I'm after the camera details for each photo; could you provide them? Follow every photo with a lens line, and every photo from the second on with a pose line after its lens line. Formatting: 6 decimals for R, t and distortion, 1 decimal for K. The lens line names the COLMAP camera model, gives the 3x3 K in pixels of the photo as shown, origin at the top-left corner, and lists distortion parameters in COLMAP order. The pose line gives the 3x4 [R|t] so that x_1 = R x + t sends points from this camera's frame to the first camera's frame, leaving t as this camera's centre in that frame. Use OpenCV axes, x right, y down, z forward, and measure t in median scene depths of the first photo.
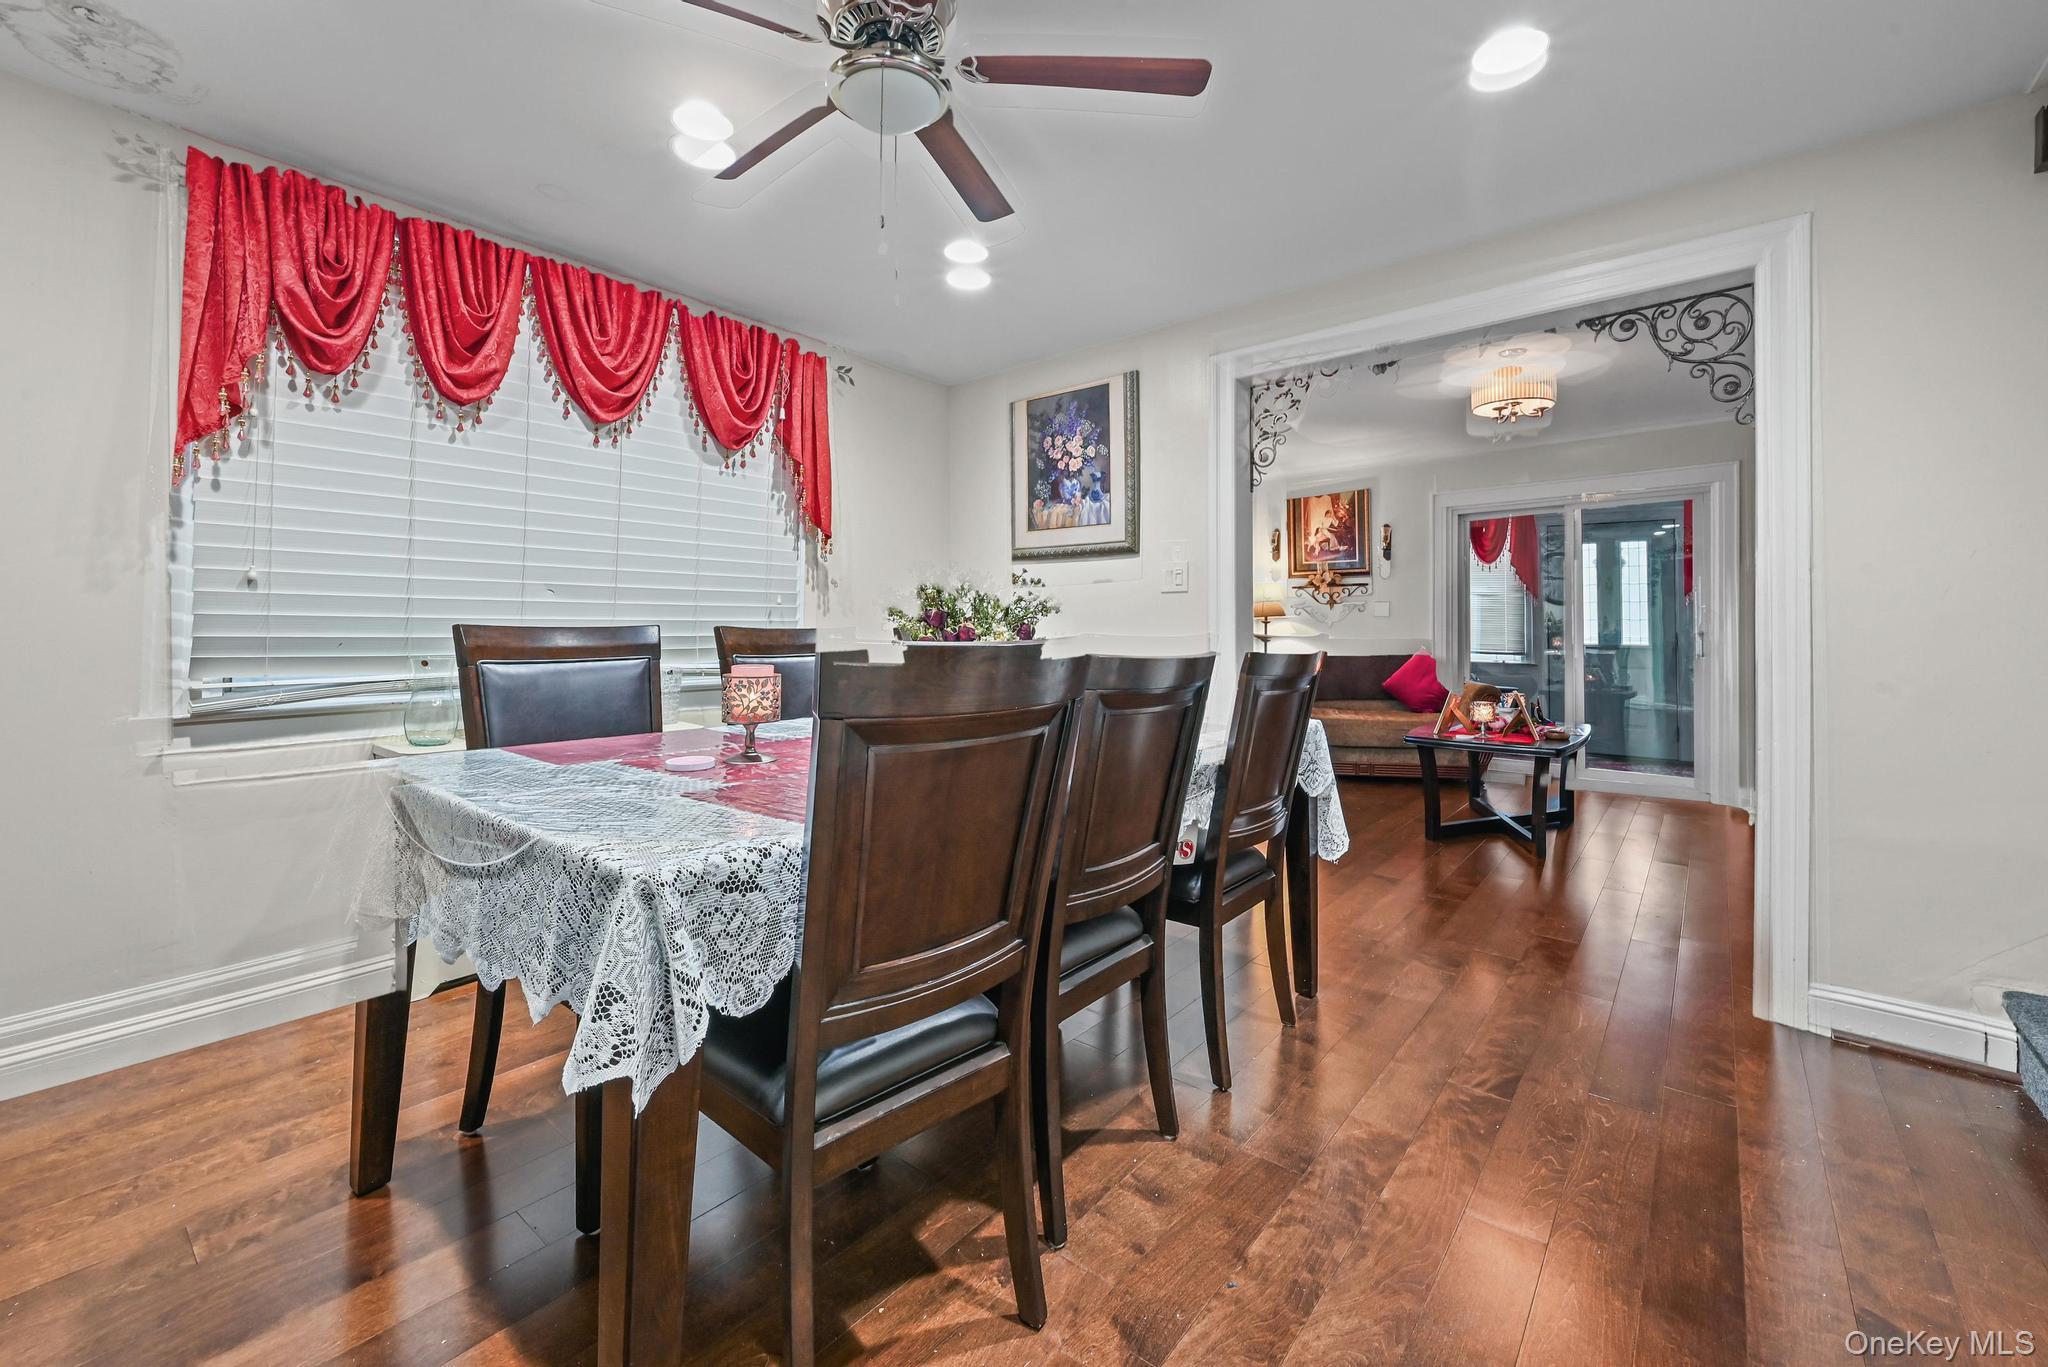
lens RADIAL K [[811.0, 0, 1058.5], [0, 811.0, 605.8], [0, 0, 1]] dist [-0.001236, -0.000973]
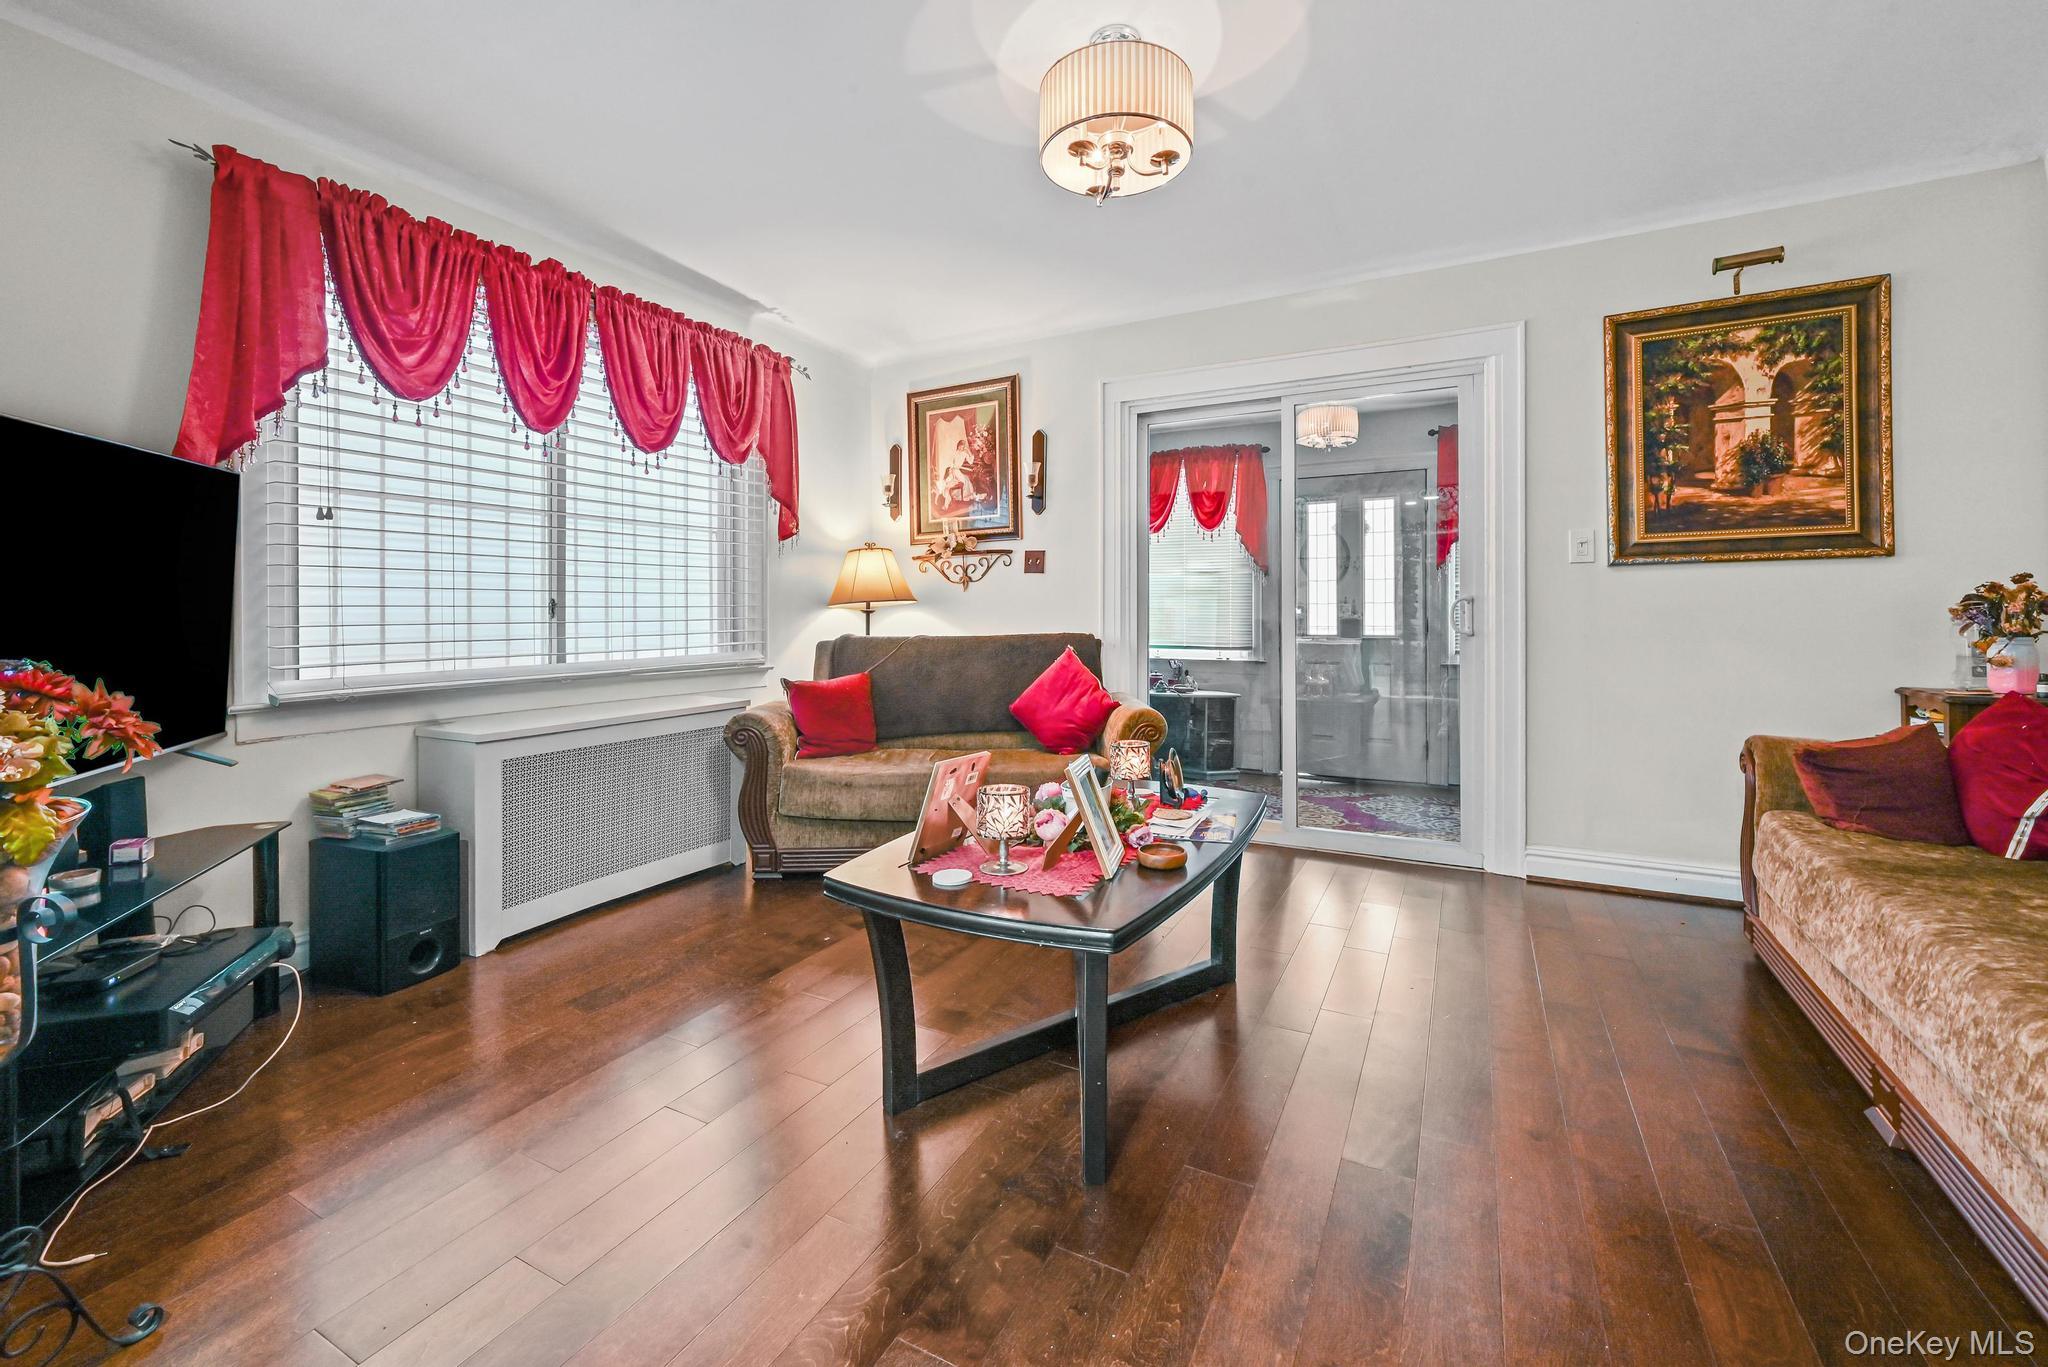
lens RADIAL K [[811.0, 0, 1031.2], [0, 811.0, 628.5], [0, 0, 1]] dist [-0.001236, -0.000973]
pose [[0.980612, -0.017403, 0.195186, 0.253930], [0.010333, 0.999255, 0.037183, 0.011246], [-0.195688, -0.034445, 0.980061, 0.333272]]
